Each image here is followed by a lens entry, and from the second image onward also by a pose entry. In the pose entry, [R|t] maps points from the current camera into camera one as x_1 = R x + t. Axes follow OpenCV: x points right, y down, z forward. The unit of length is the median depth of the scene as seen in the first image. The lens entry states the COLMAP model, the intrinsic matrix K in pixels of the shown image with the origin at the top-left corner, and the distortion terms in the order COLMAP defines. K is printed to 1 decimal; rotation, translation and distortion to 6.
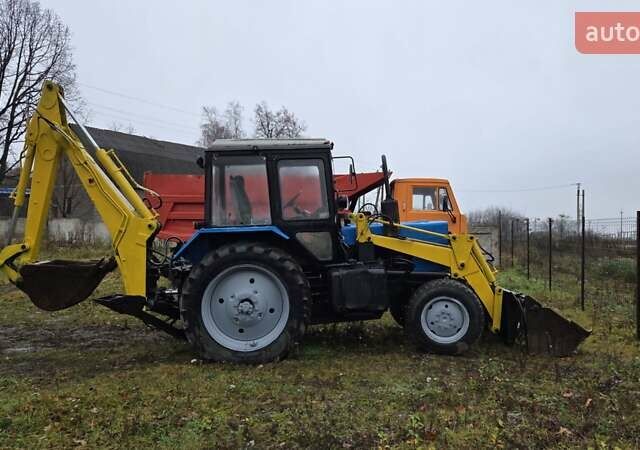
lens RADIAL K [[519.7, 0, 320.0], [0, 519.7, 225.0], [0, 0, 1]] dist [0.044352, 0.001775]
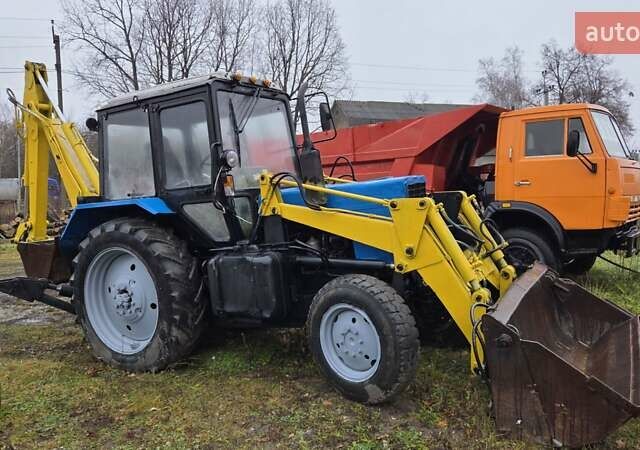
lens RADIAL K [[519.7, 0, 320.0], [0, 519.7, 225.0], [0, 0, 1]] dist [0.044352, 0.001775]
pose [[0.823083, -0.009203, -0.567846, 0.542991], [0.048075, 0.997409, 0.053518, 0.012858], [0.565882, -0.071349, 0.821393, 0.489731]]
